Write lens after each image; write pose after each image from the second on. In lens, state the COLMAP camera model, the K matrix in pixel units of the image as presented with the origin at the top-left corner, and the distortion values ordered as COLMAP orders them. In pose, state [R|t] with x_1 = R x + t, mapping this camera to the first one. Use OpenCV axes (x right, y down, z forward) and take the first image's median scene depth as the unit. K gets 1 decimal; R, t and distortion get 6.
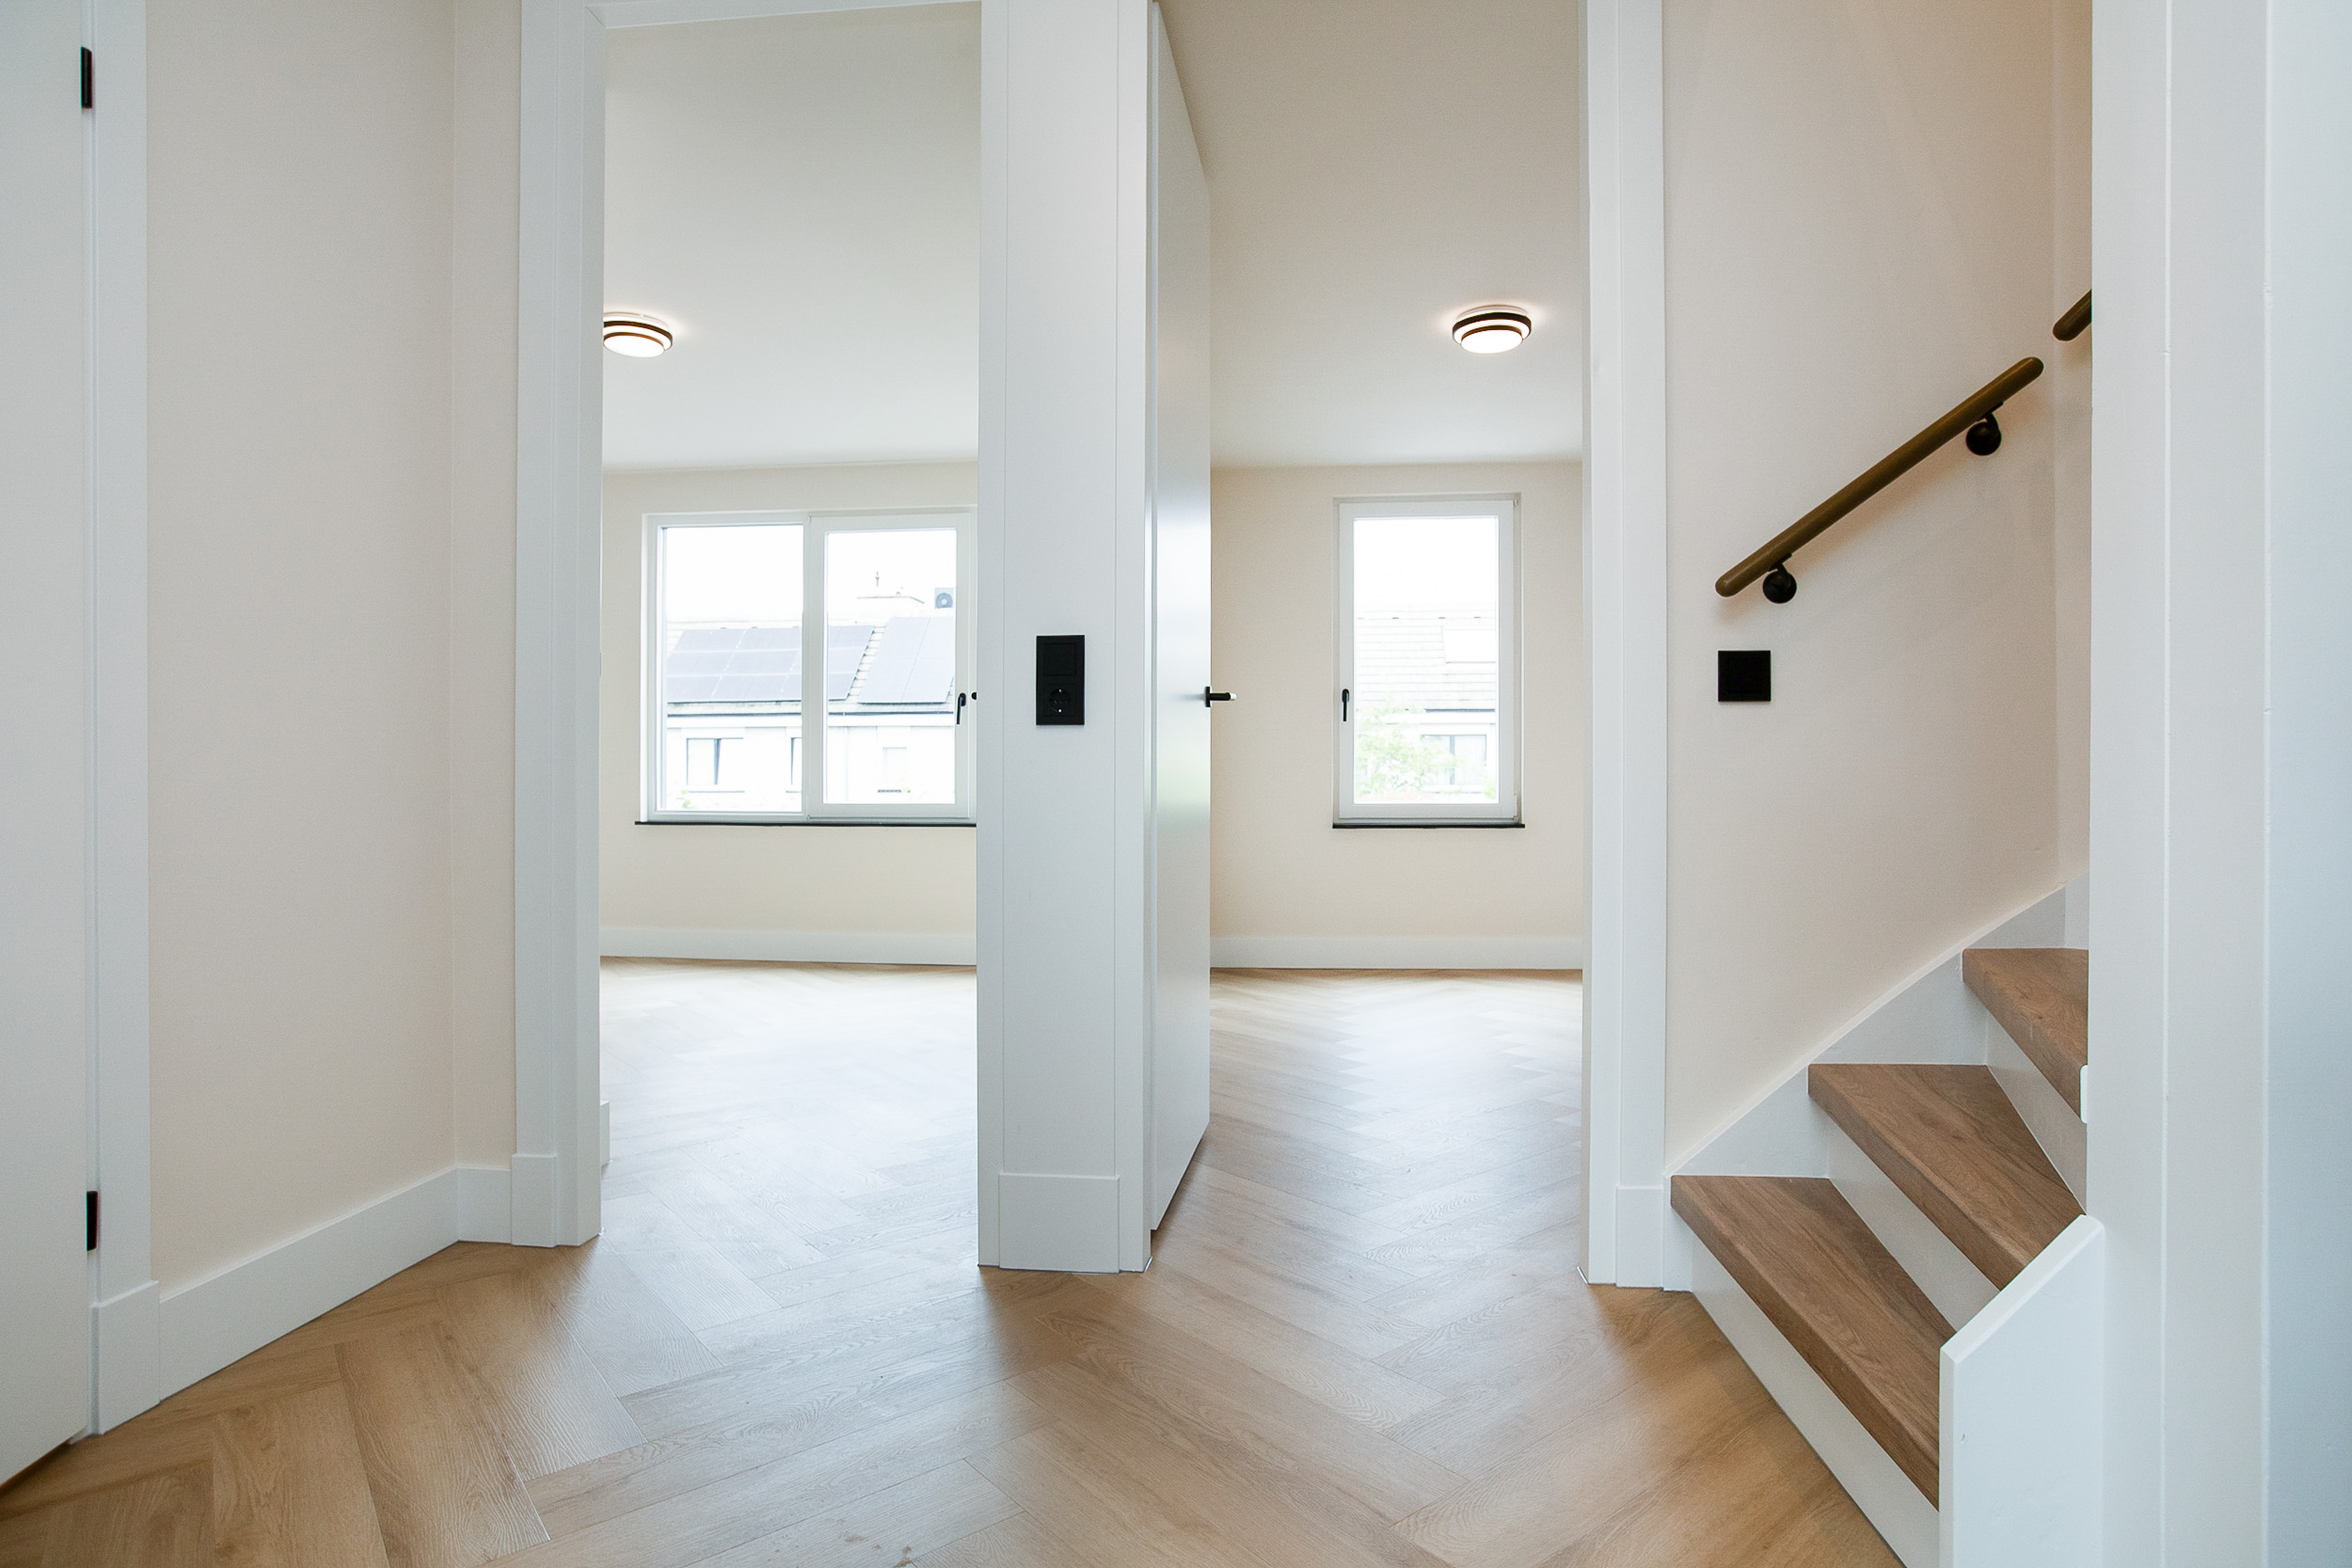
lens RADIAL K [[1236.5, 0, 1174.8], [0, 1236.5, 793.8], [0, 0, 1]] dist [-0.021157, 0.000011]
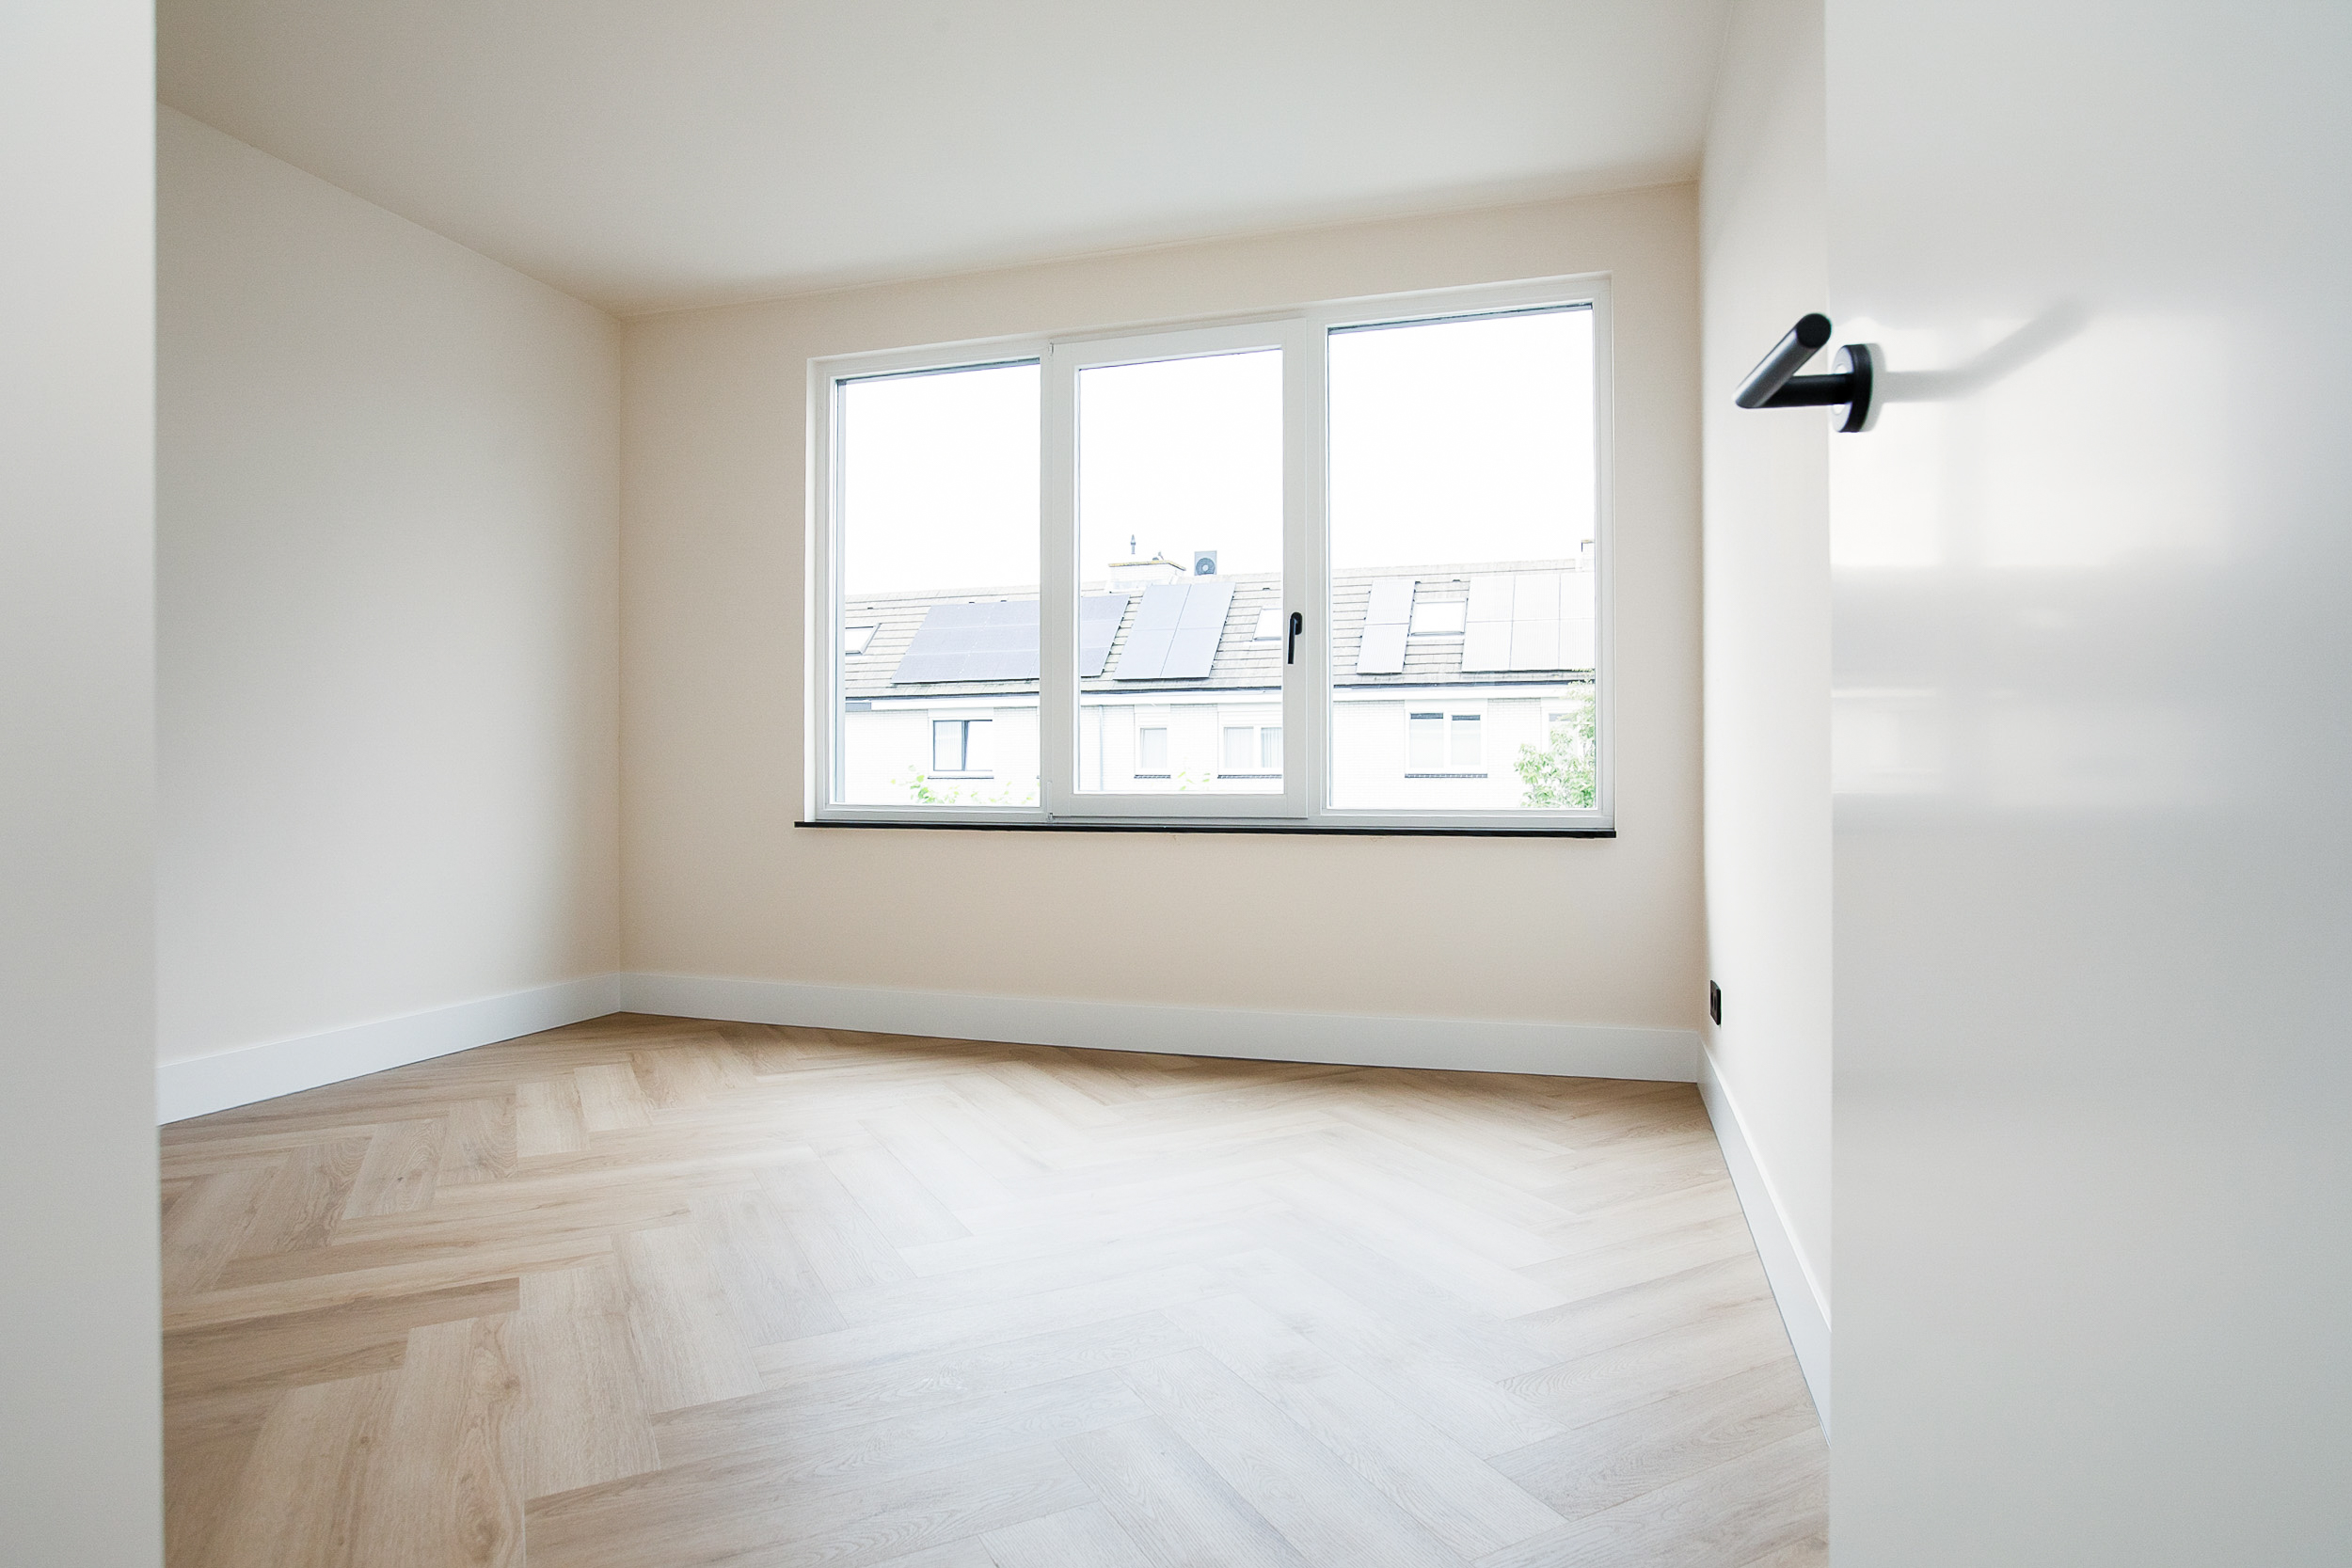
lens RADIAL K [[1236.5, 0, 1189.4], [0, 1236.5, 781.2], [0, 0, 1]] dist [-0.021157, 0.000011]
pose [[0.982498, -0.000619, -0.186273, -0.033519], [0.000829, 0.999999, 0.001048, -0.000050], [0.186273, -0.001184, 0.982497, 0.121861]]
